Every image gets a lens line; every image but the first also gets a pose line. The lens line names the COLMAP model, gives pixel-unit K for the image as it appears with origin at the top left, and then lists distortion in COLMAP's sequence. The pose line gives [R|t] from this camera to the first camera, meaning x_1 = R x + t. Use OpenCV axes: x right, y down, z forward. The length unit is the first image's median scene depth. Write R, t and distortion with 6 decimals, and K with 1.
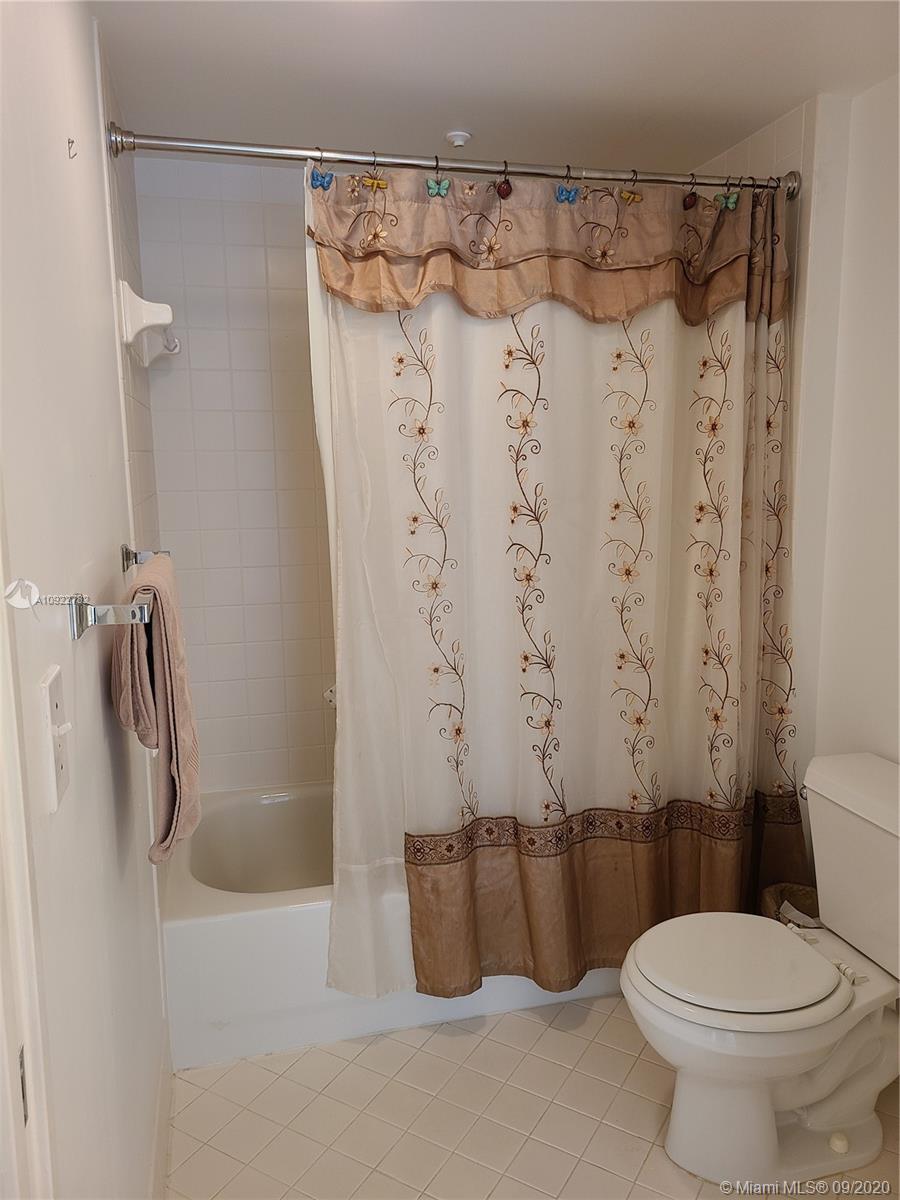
lens RADIAL K [[900.2, 0, 460.3], [0, 900.2, 598.1], [0, 0, 1]] dist [0.036388, -0.011982]
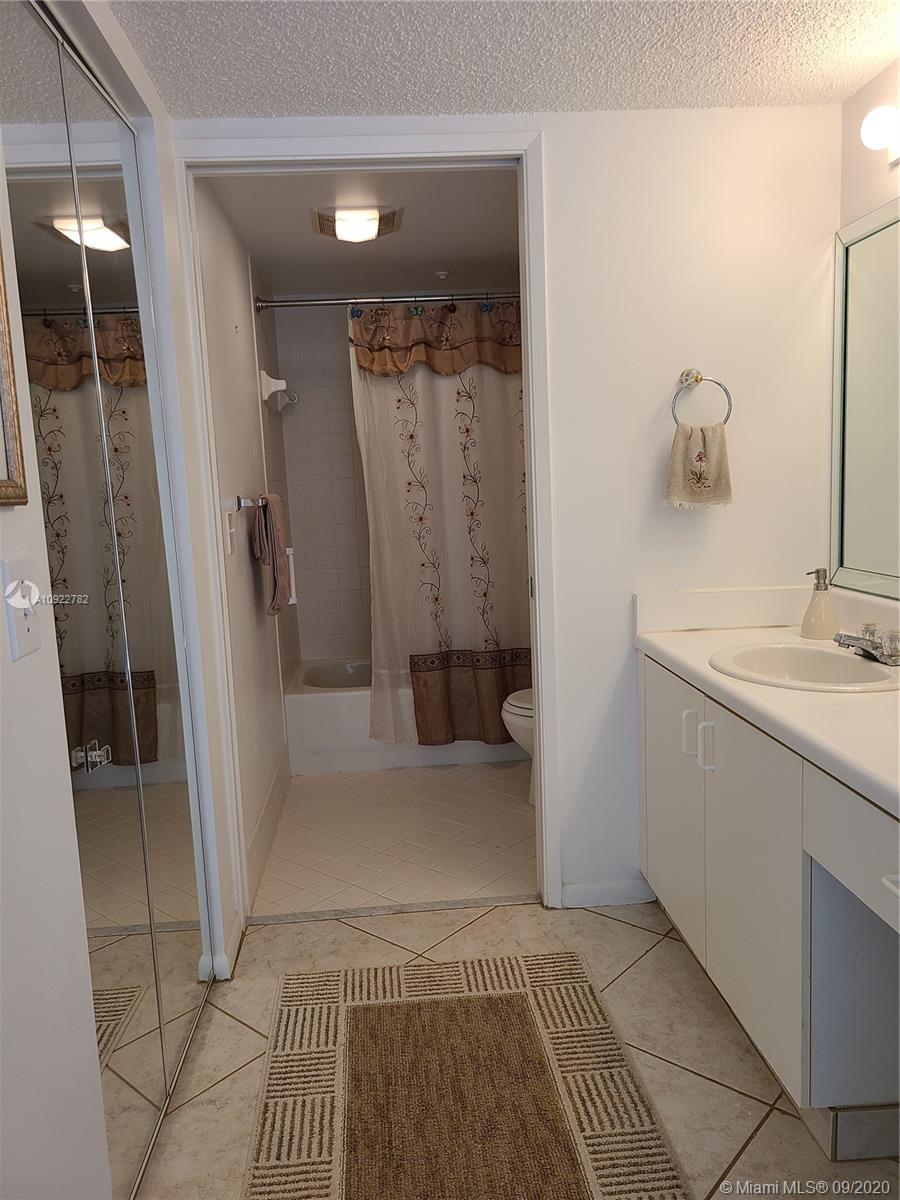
lens RADIAL K [[900.2, 0, 441.6], [0, 900.2, 604.3], [0, 0, 1]] dist [0.036388, -0.011982]
pose [[0.980328, -0.011375, -0.197049, 0.385306], [0.007260, 0.999741, -0.021592, 0.206511], [0.197243, 0.019736, 0.980156, -0.833341]]
